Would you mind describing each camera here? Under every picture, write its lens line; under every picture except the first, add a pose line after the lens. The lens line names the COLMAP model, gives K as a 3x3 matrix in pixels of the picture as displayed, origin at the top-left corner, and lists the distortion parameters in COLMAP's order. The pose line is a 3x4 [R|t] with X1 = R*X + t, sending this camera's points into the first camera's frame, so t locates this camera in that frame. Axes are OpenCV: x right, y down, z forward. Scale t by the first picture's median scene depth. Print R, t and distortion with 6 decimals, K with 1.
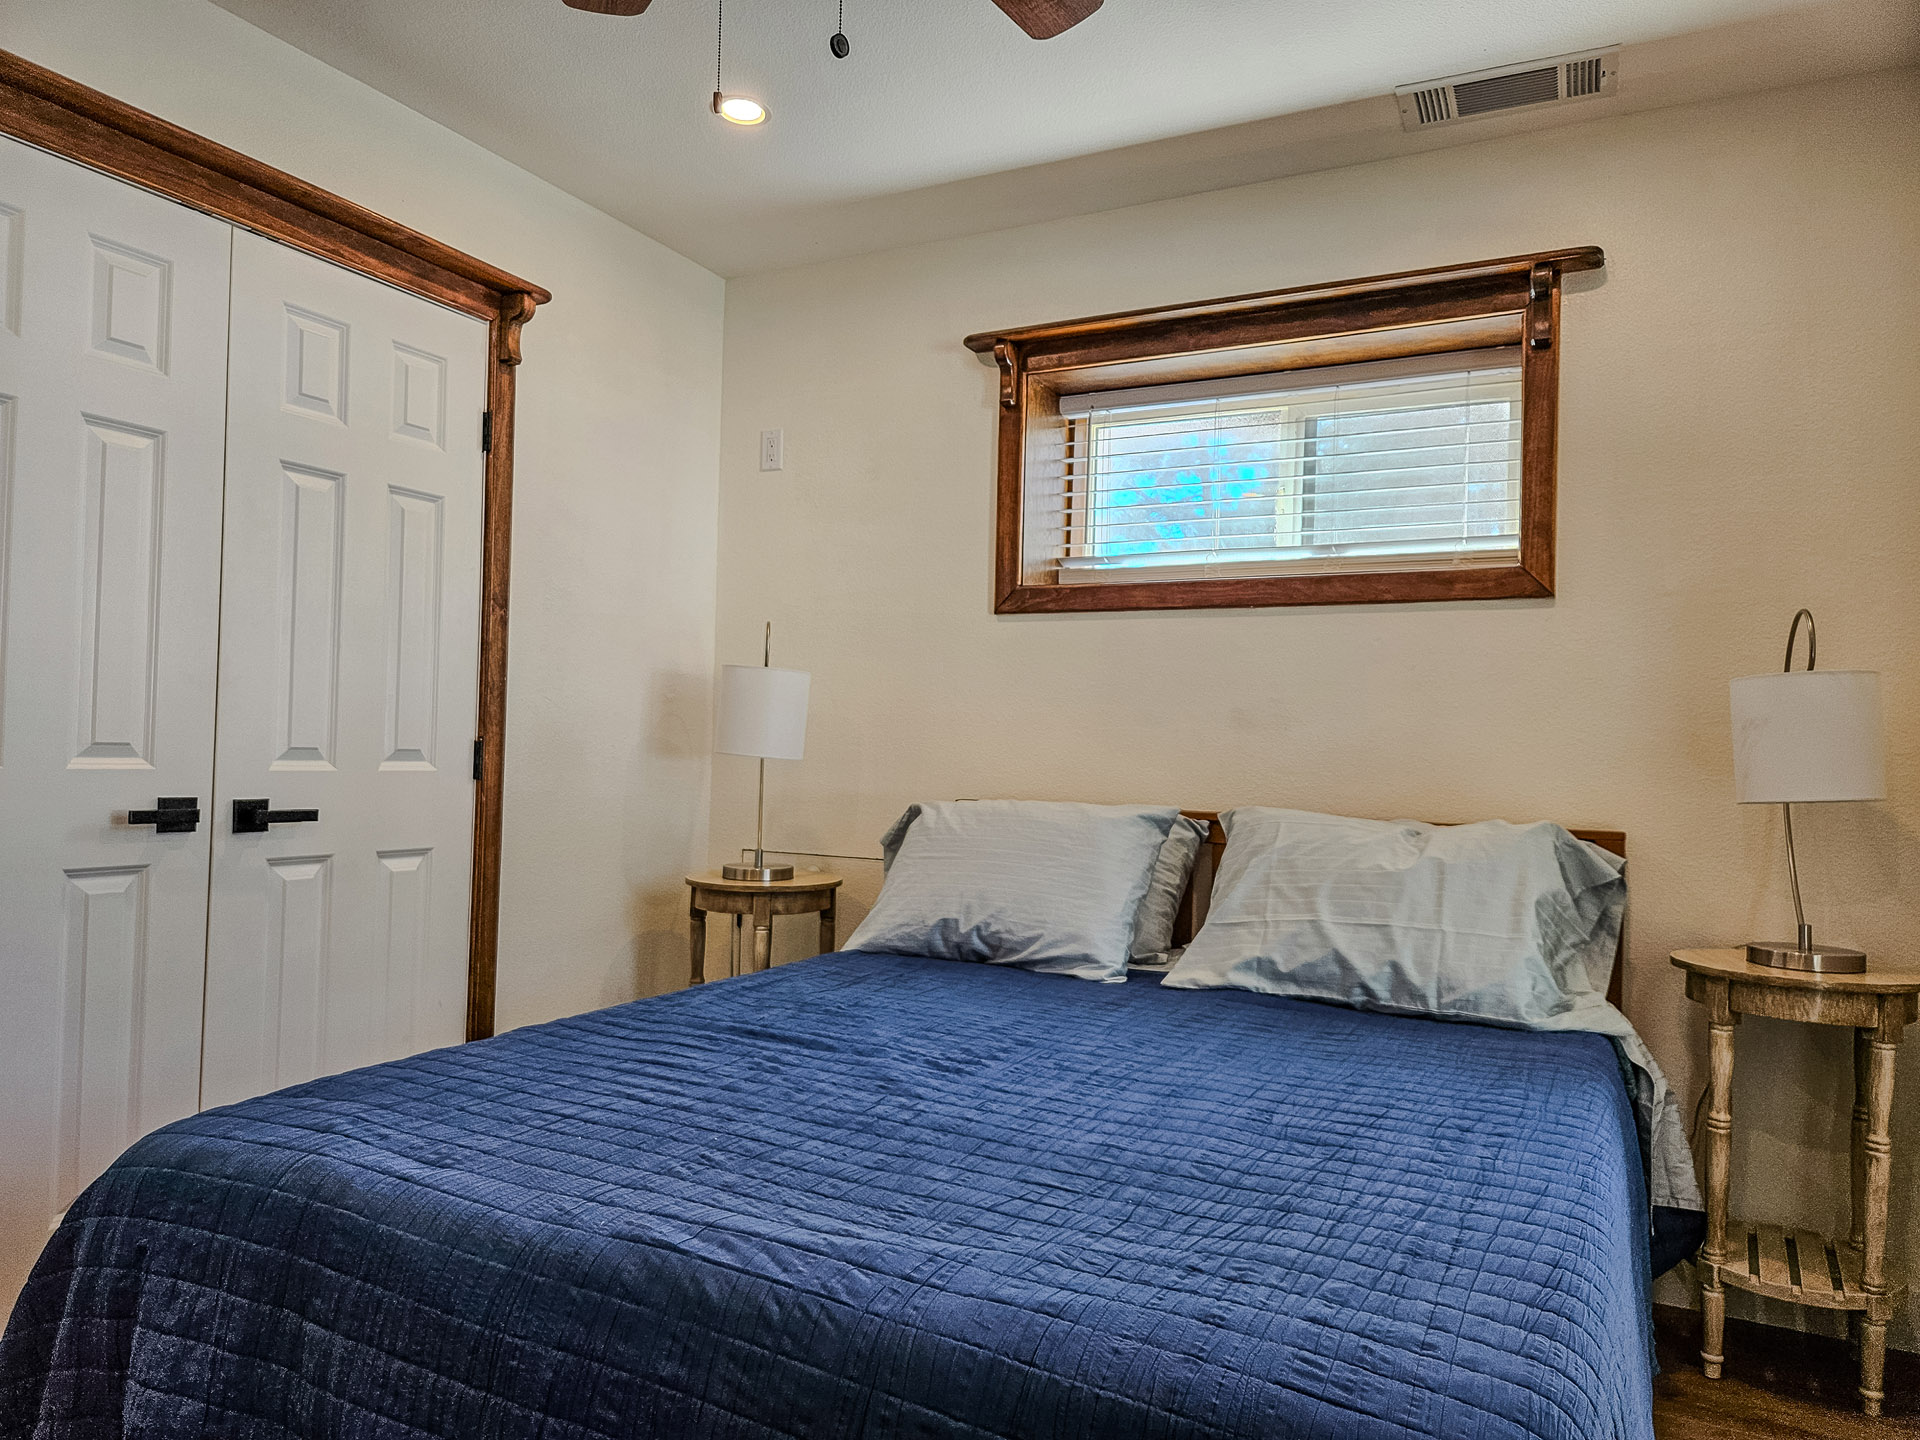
lens RADIAL K [[1310.9, 0, 919.8], [0, 1310.9, 731.0], [0, 0, 1]] dist [0.051144, -0.016797]
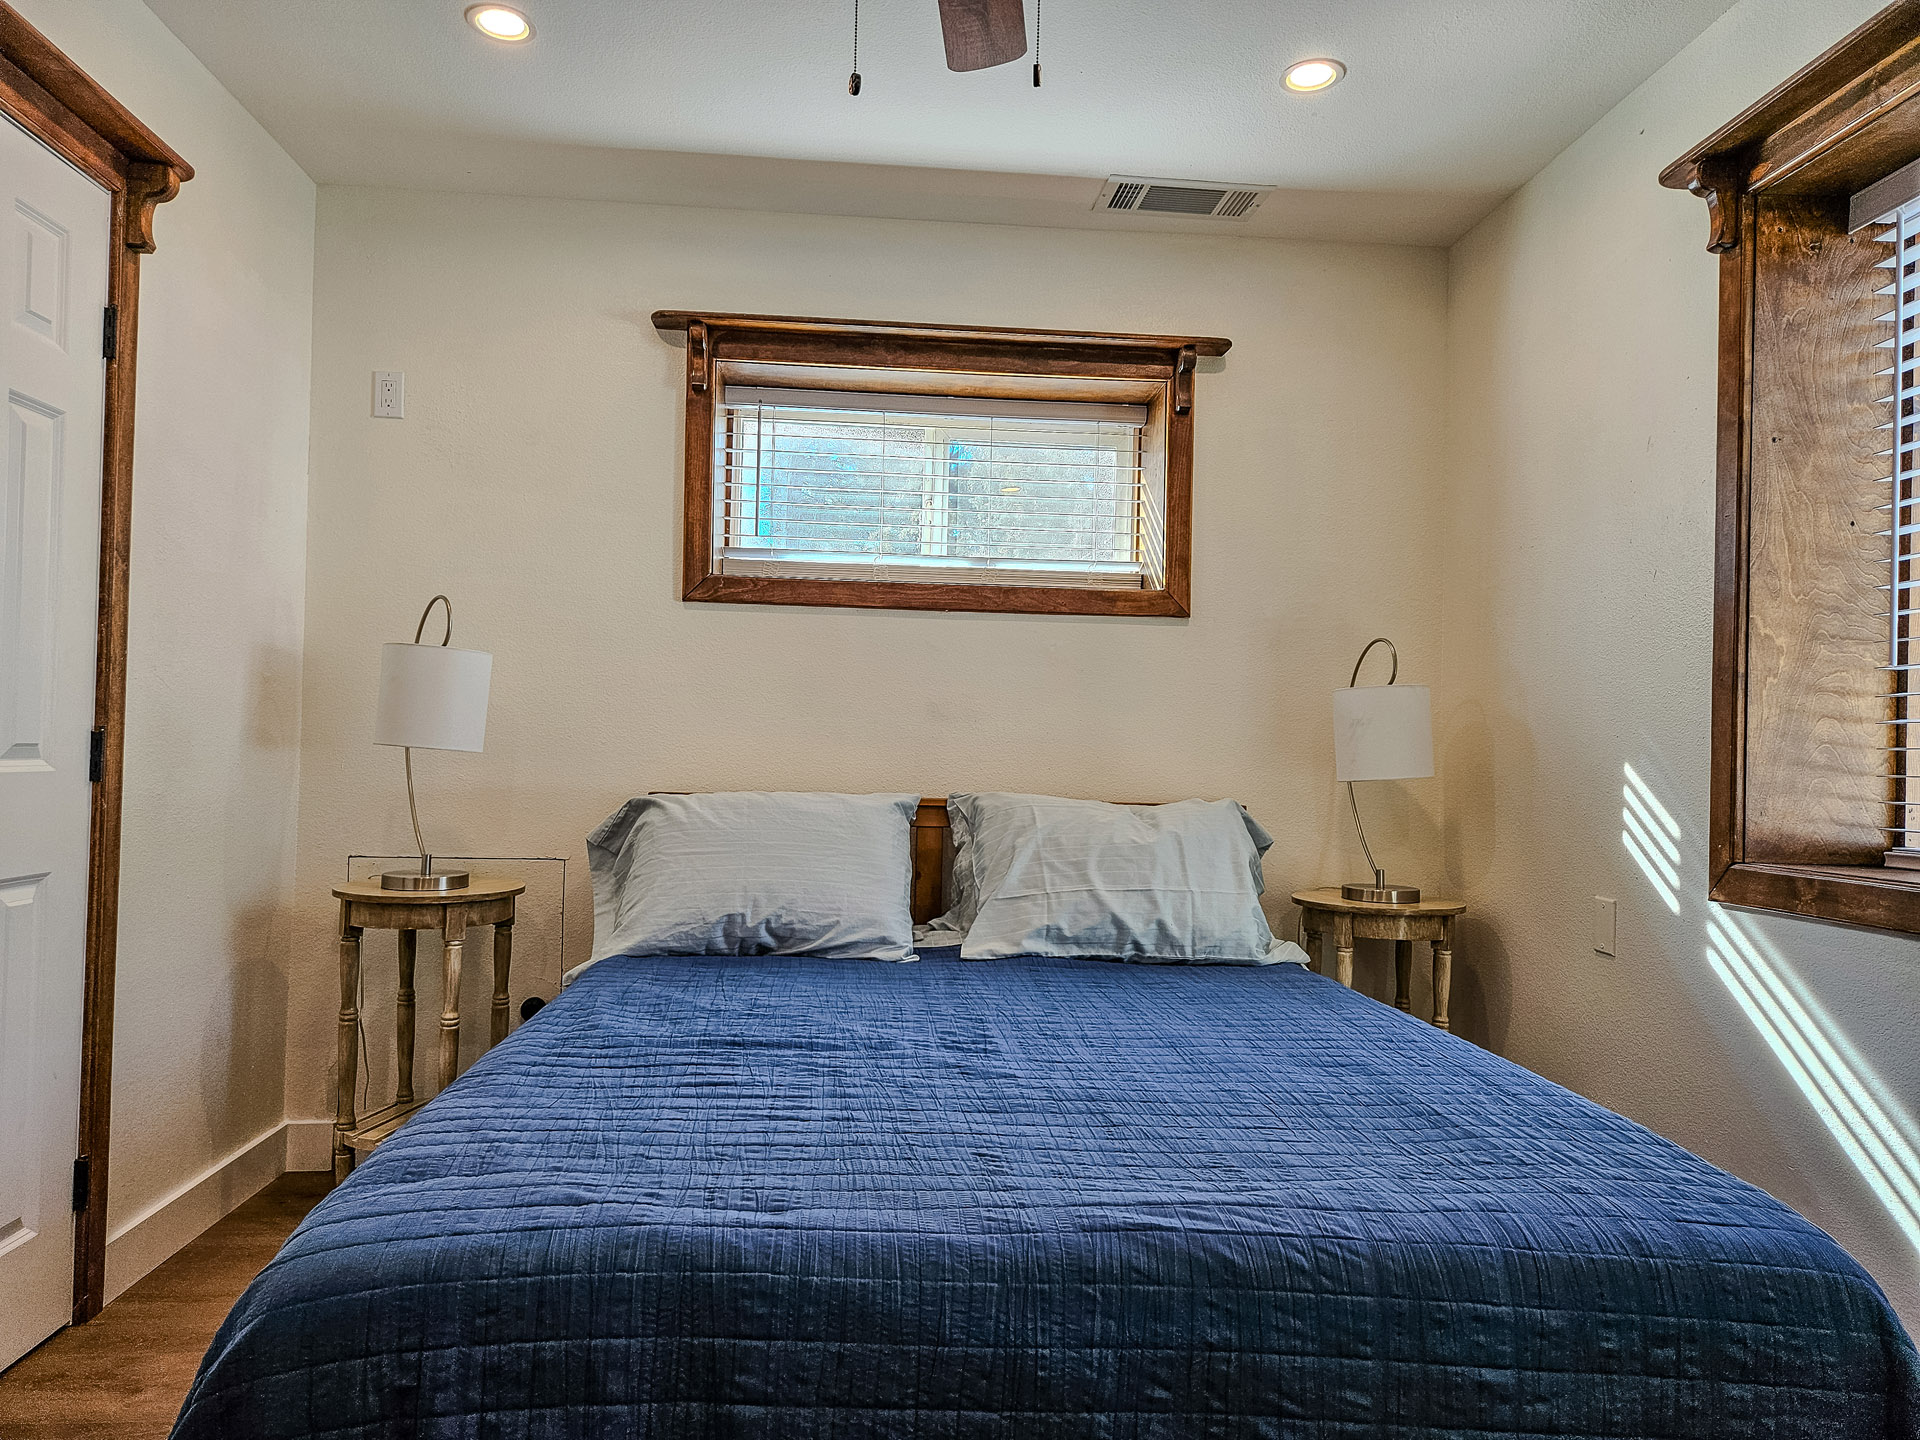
lens RADIAL K [[1310.9, 0, 942.7], [0, 1310.9, 723.4], [0, 0, 1]] dist [0.051144, -0.016797]
pose [[0.847583, 0.003954, 0.530649, -0.377114], [-0.009002, 0.999935, 0.006928, -0.008213], [-0.530587, -0.010649, 0.847563, 0.083525]]
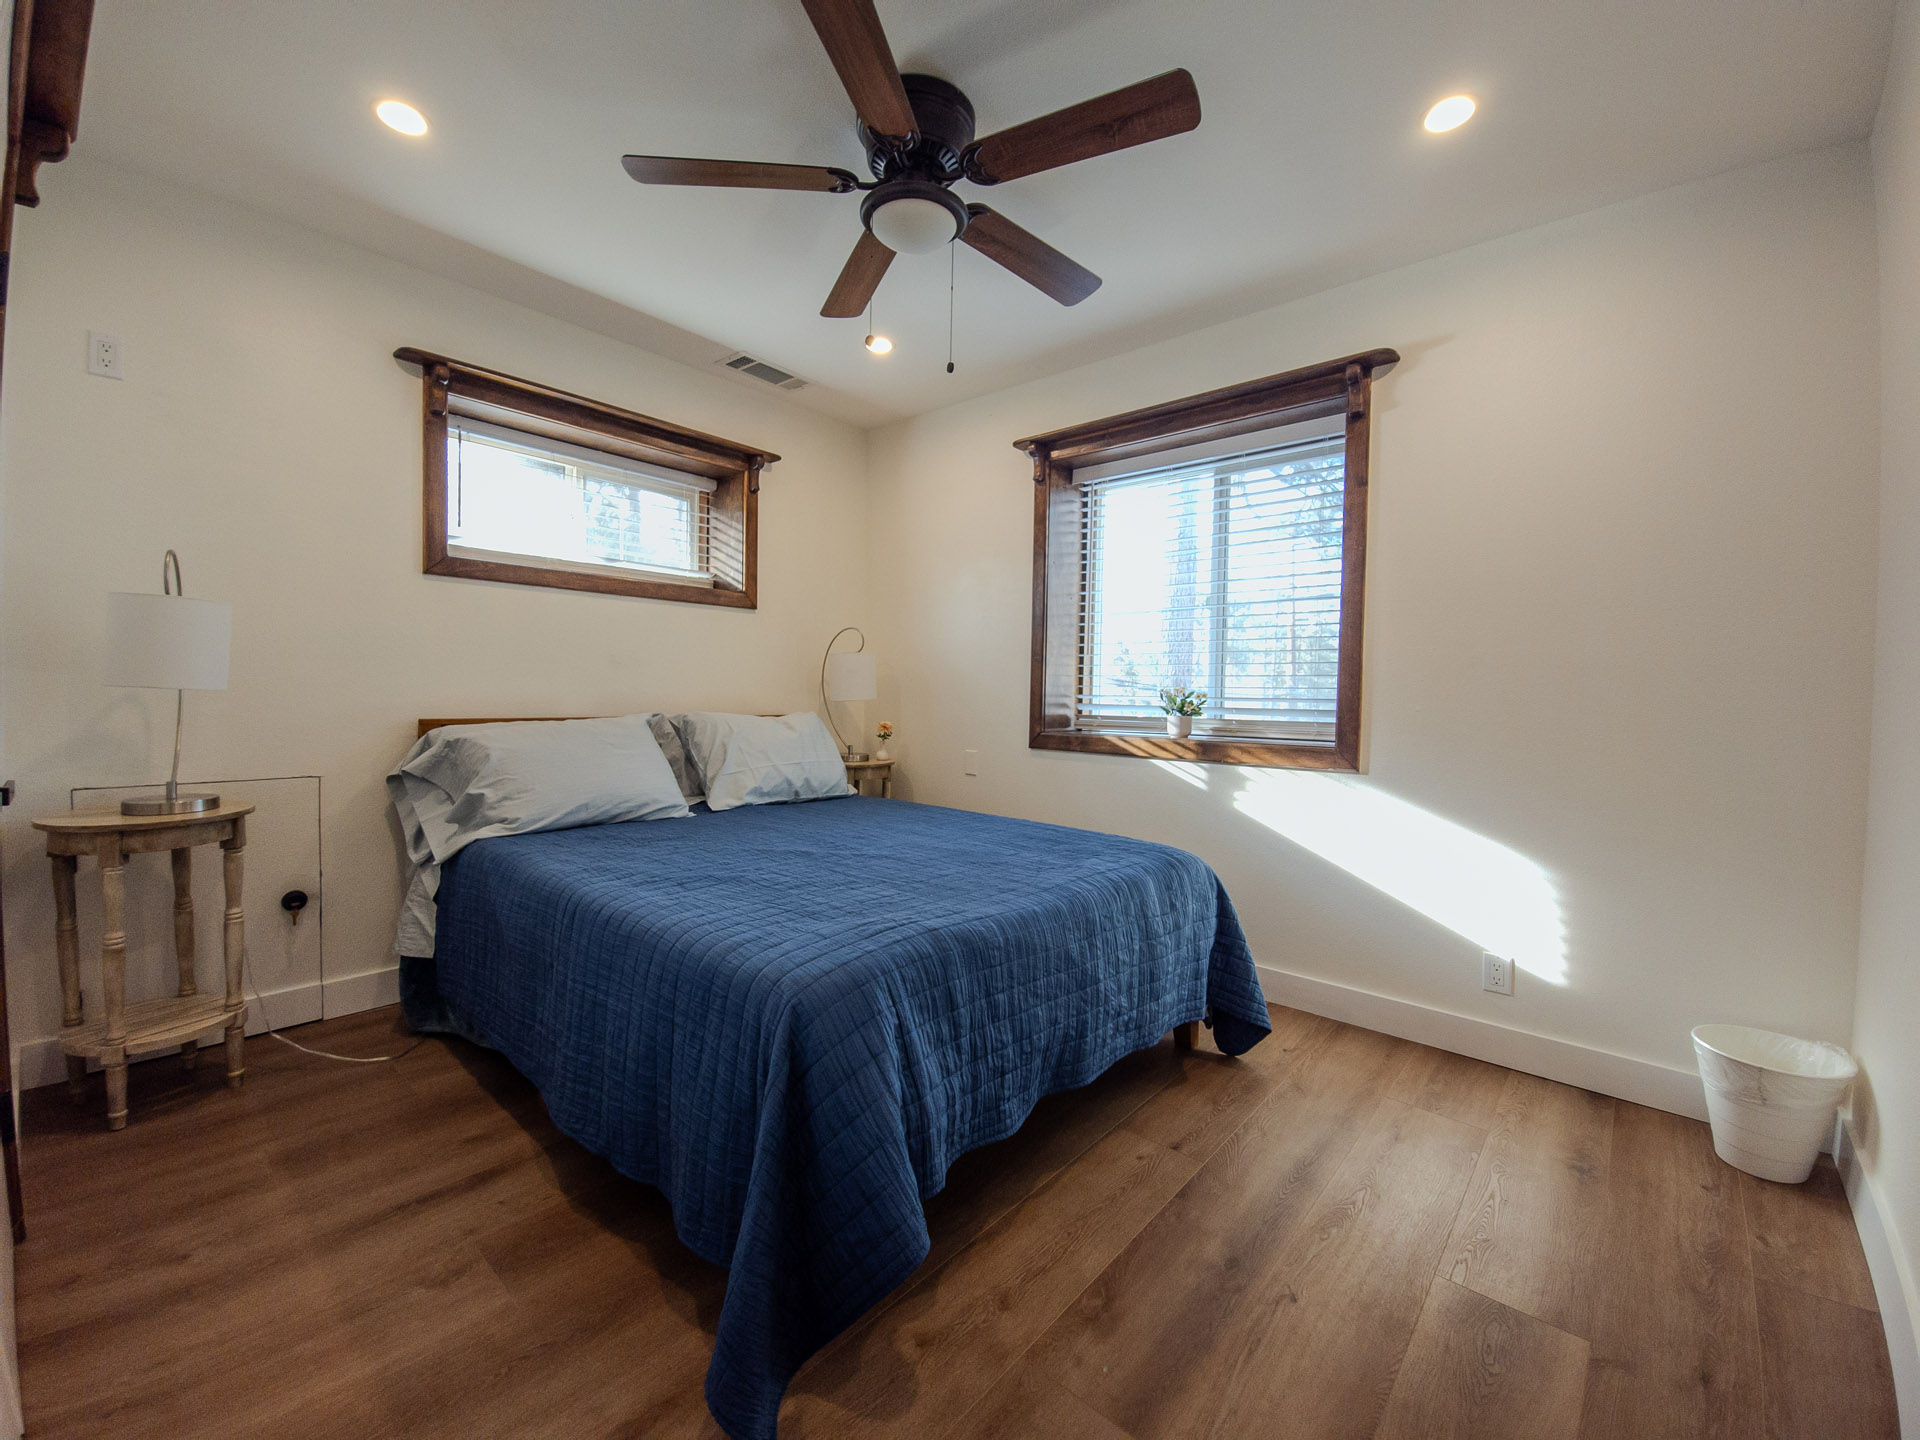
lens RADIAL K [[786.1, 0, 976.0], [0, 786.1, 701.5], [0, 0, 1]] dist [0.014559, -0.010862]
pose [[0.208814, -0.037444, 0.977238, -0.746981], [-0.030054, 0.998549, 0.044682, -0.018797], [-0.977493, -0.038700, 0.207386, 0.388433]]
